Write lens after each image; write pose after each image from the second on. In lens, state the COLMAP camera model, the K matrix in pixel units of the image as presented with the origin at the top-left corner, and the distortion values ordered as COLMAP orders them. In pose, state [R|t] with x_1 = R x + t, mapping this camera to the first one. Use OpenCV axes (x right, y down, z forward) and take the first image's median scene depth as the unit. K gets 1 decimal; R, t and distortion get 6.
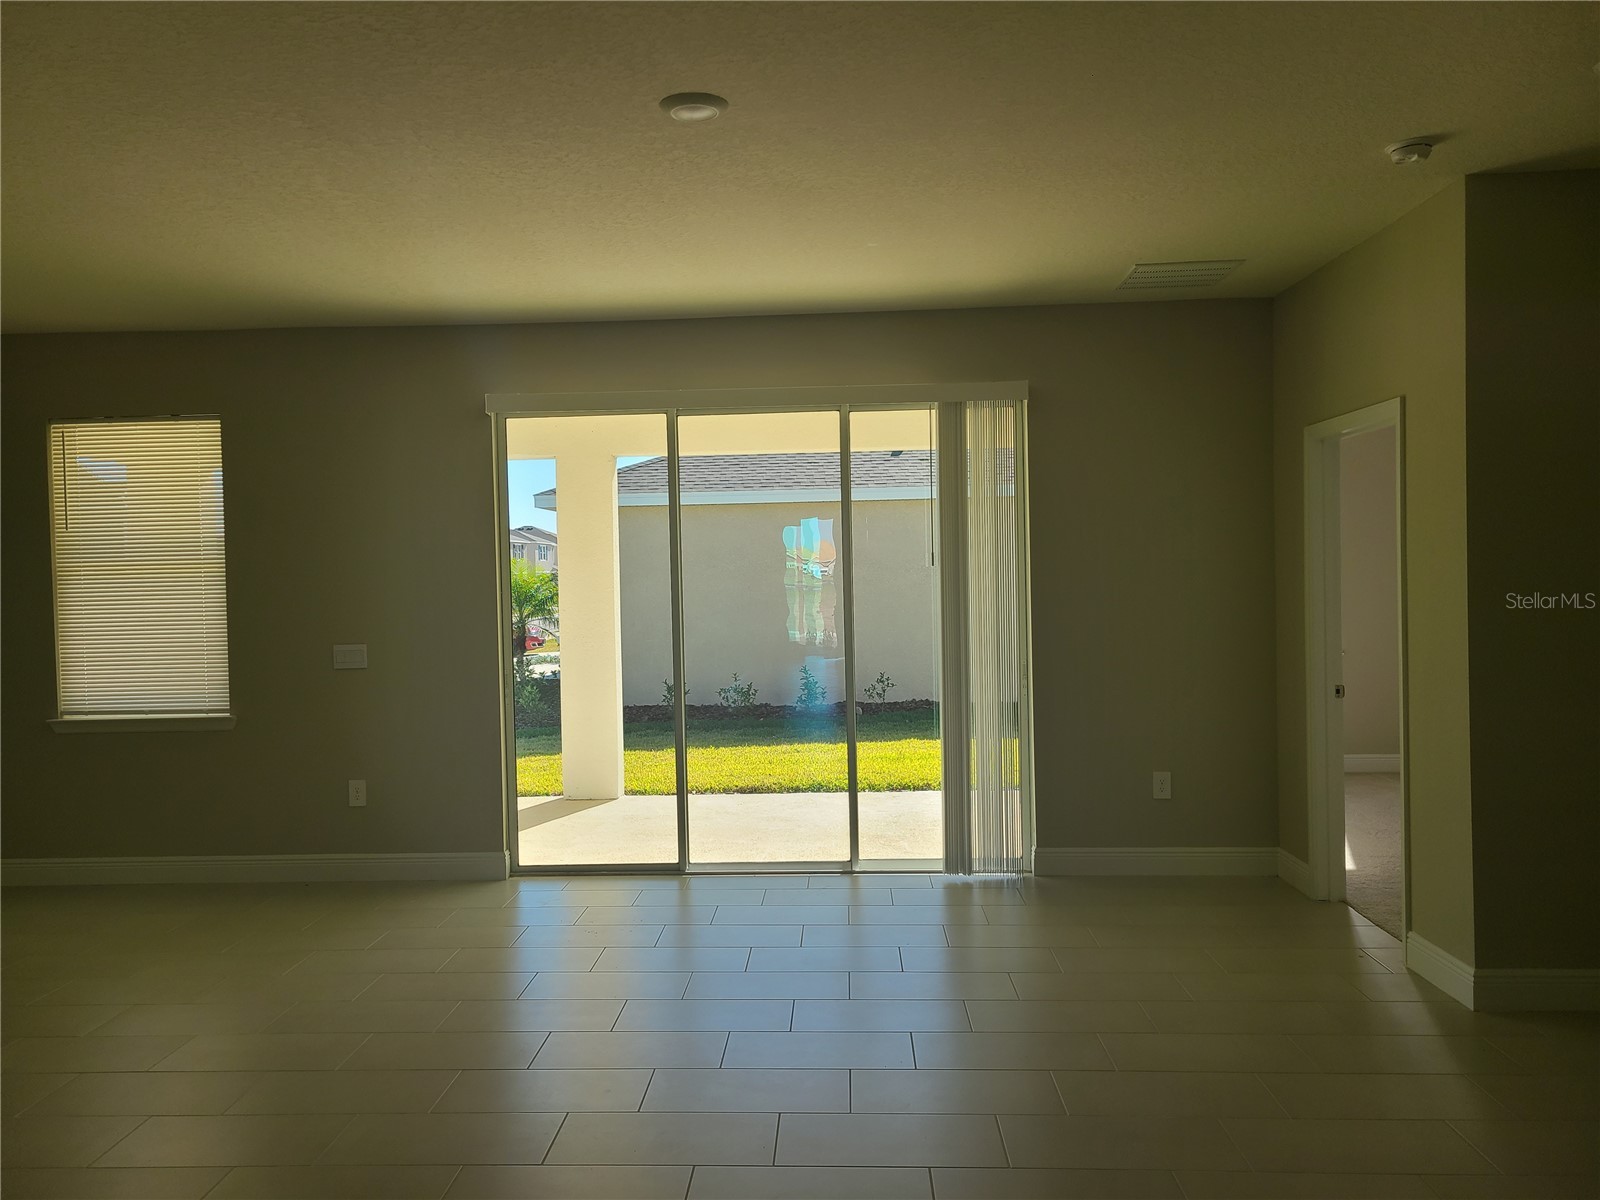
lens RADIAL K [[1196.6, 0, 777.7], [0, 1196.6, 604.1], [0, 0, 1]] dist [0.053681, -0.004336]
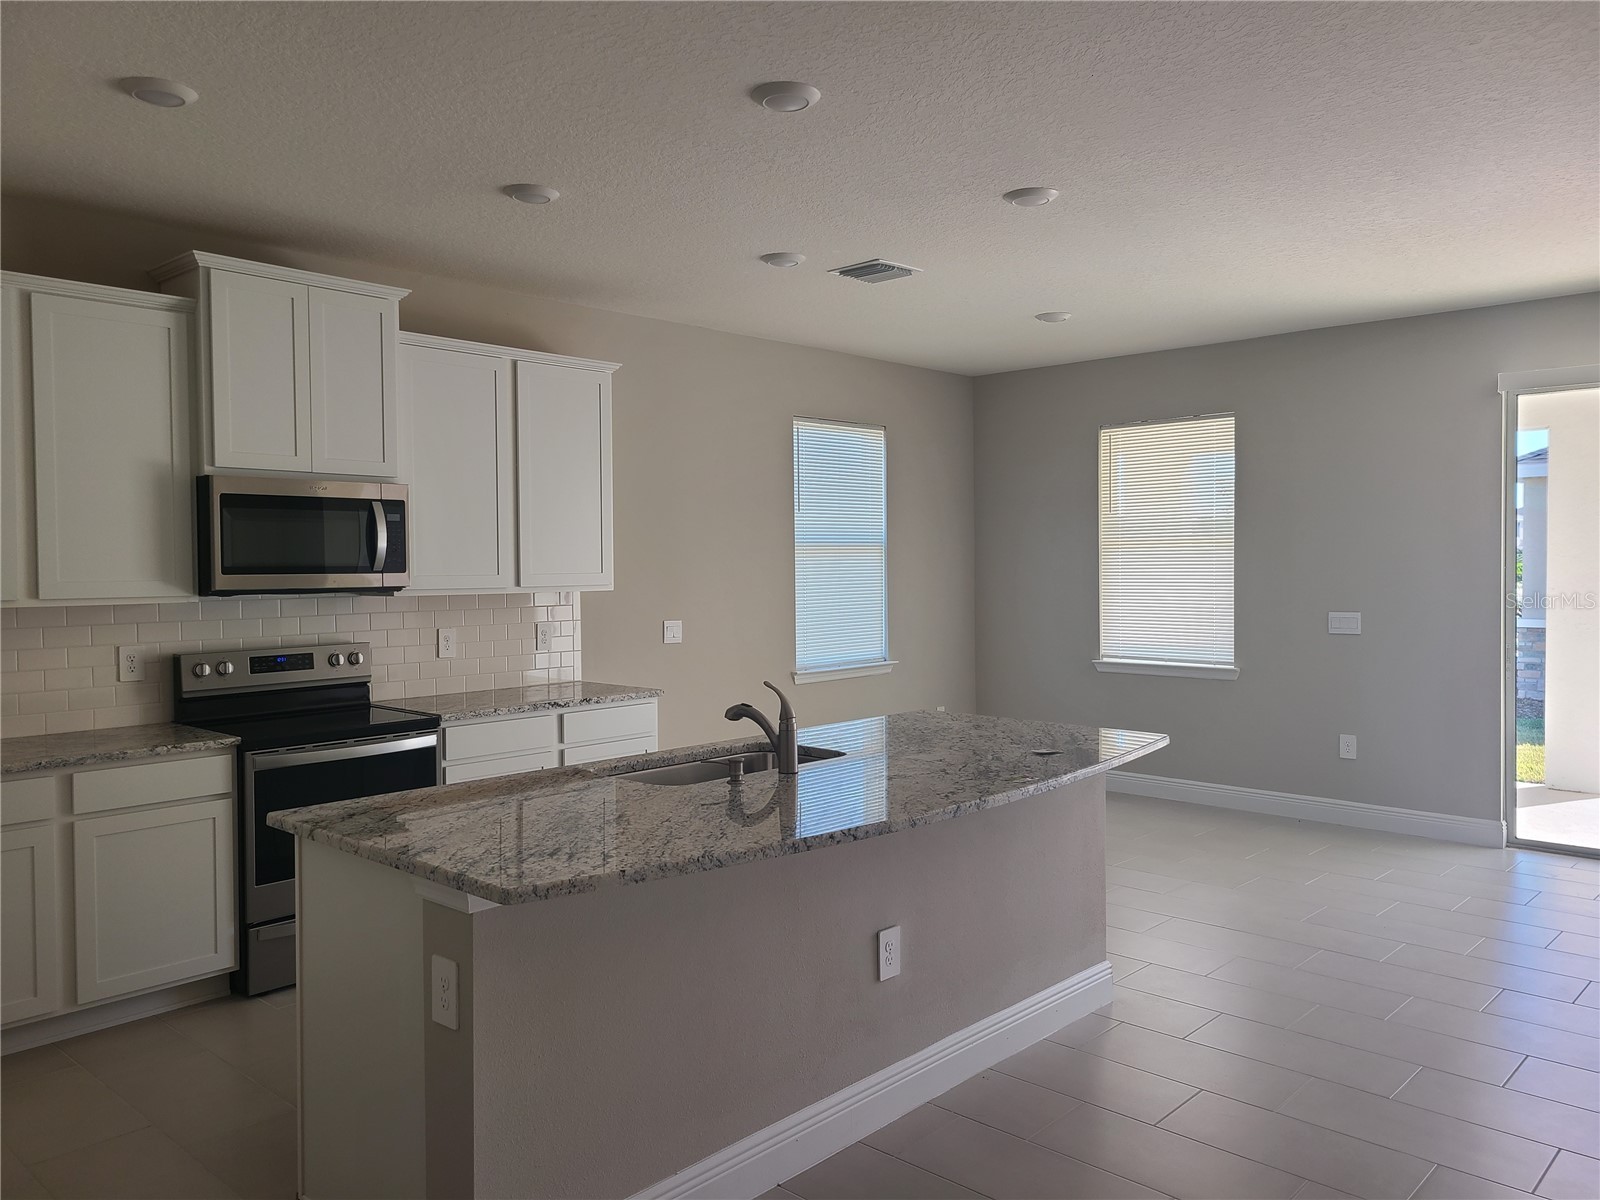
lens RADIAL K [[1195.3, 0, 774.9], [0, 1195.3, 597.2], [0, 0, 1]] dist [0.052570, -0.041559]
pose [[0.758587, 0.032889, -0.650741, -0.031557], [-0.023035, 0.999455, 0.023661, 0.005728], [0.651164, -0.002959, 0.758931, -0.177912]]
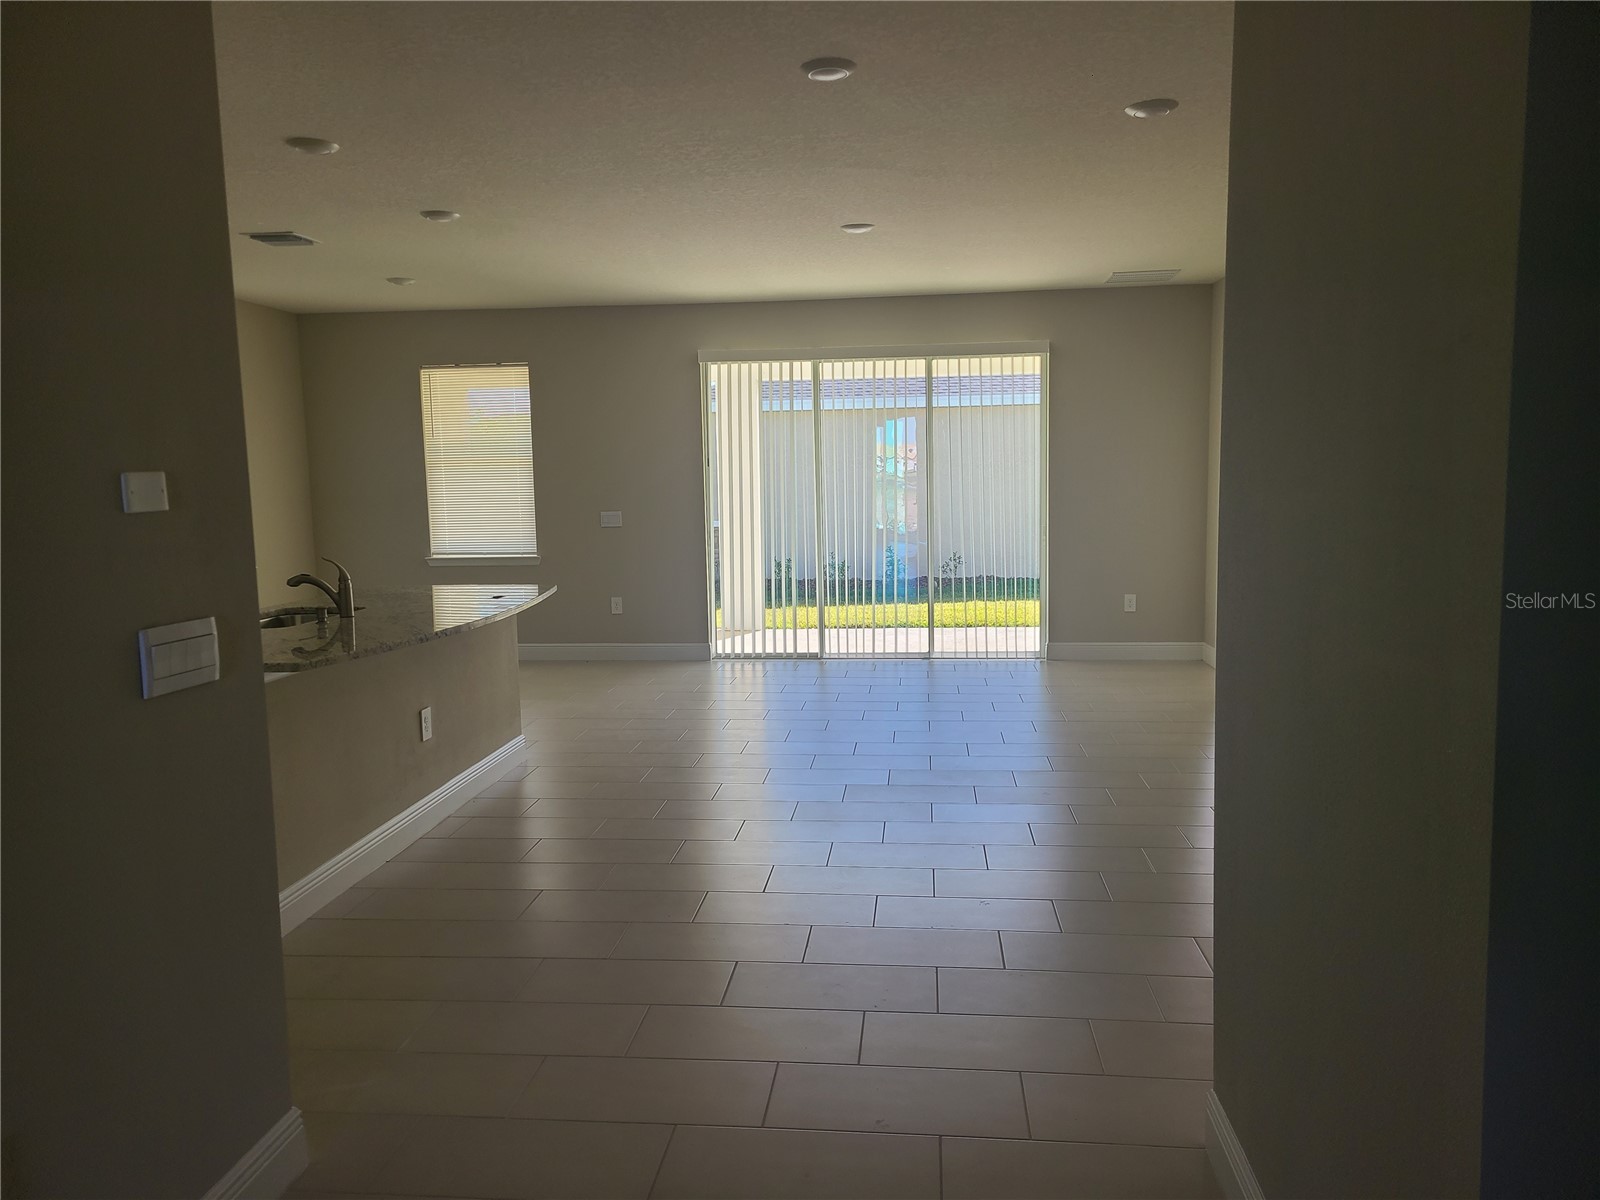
lens RADIAL K [[1198.9, 0, 800.0], [0, 1198.9, 600.0], [0, 0, 1]] dist [0.053327, -0.000069]
pose [[0.999003, 0.006882, -0.044119, -0.038212], [-0.003236, 0.996612, 0.082186, 0.019051], [0.044535, -0.081961, 0.995640, -0.553012]]
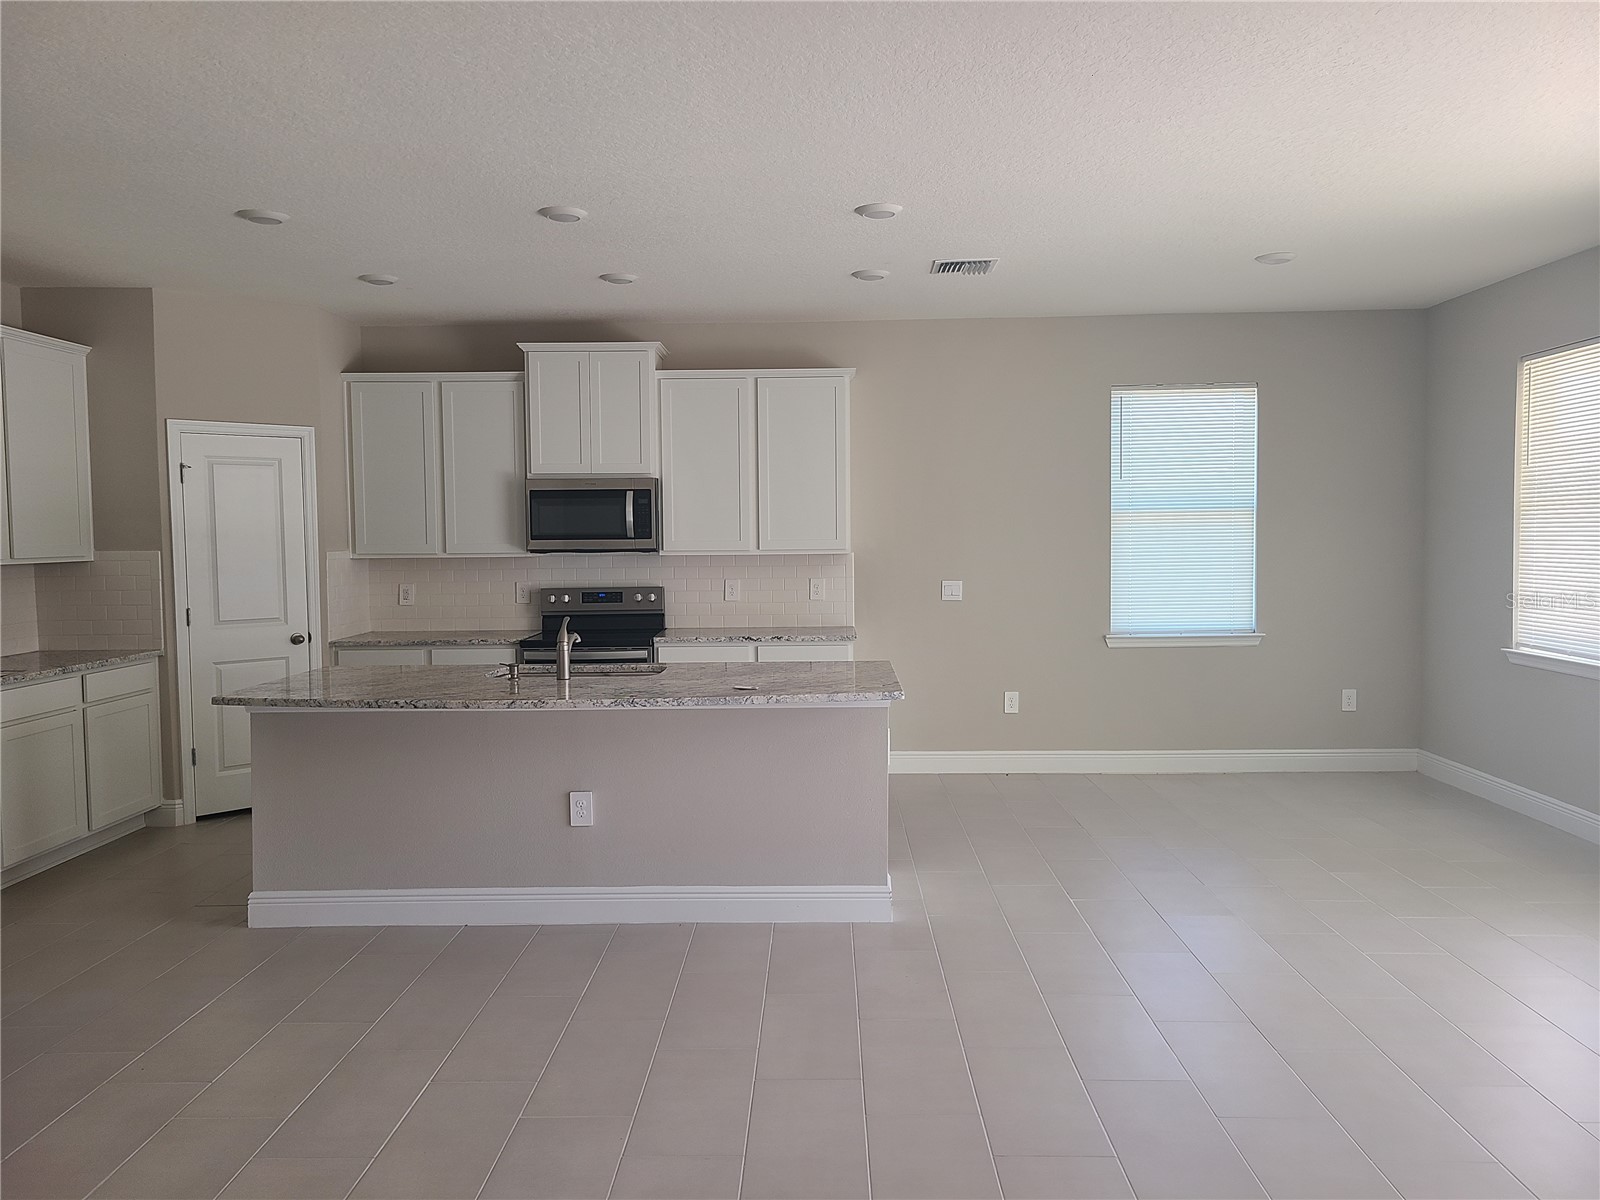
lens RADIAL K [[1190.6, 0, 794.8], [0, 1190.6, 591.6], [0, 0, 1]] dist [0.045155, -0.004024]
pose [[0.033178, 0.070062, -0.996991, 0.410272], [-0.014590, 0.997468, 0.069610, -0.017011], [0.999343, 0.012237, 0.034116, 0.360521]]
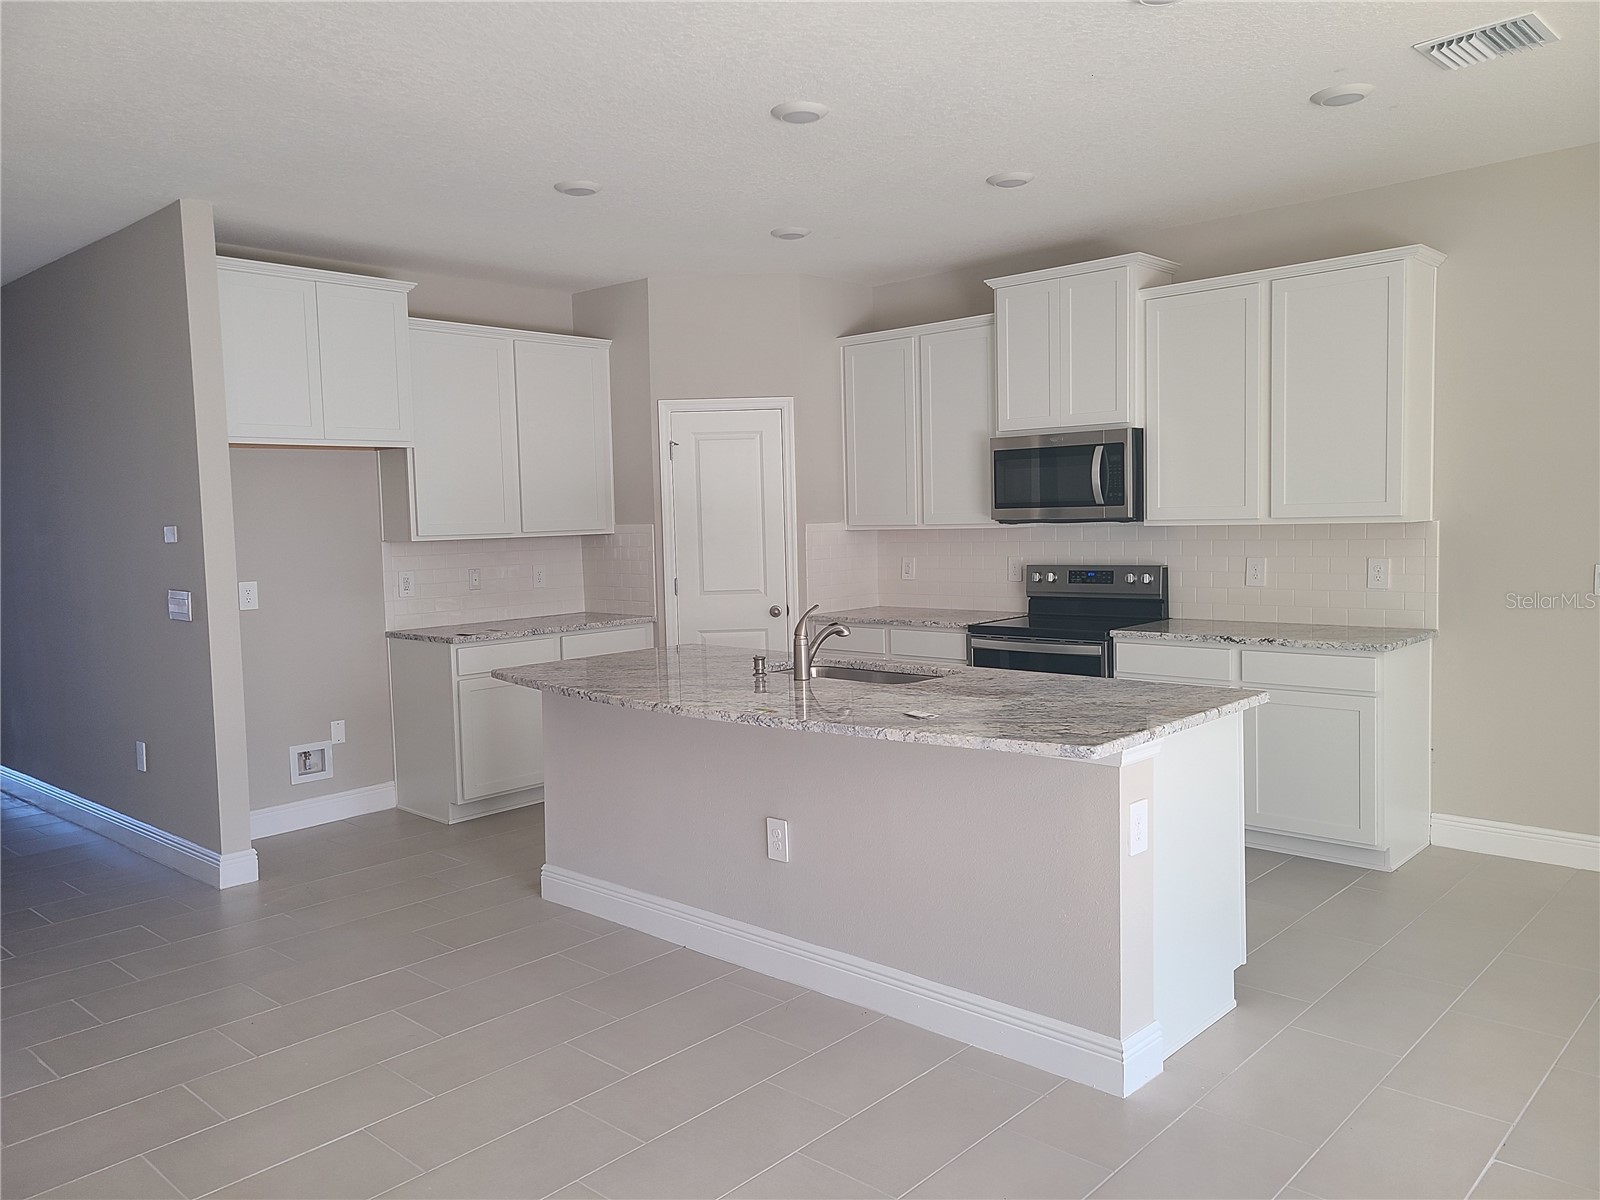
lens RADIAL K [[1190.6, 0, 794.8], [0, 1190.6, 591.6], [0, 0, 1]] dist [0.045155, -0.004024]
pose [[-0.638729, 0.089264, -0.764237, 0.124353], [0.021217, 0.994913, 0.098474, -0.015543], [0.769139, 0.046684, -0.637374, 0.648544]]
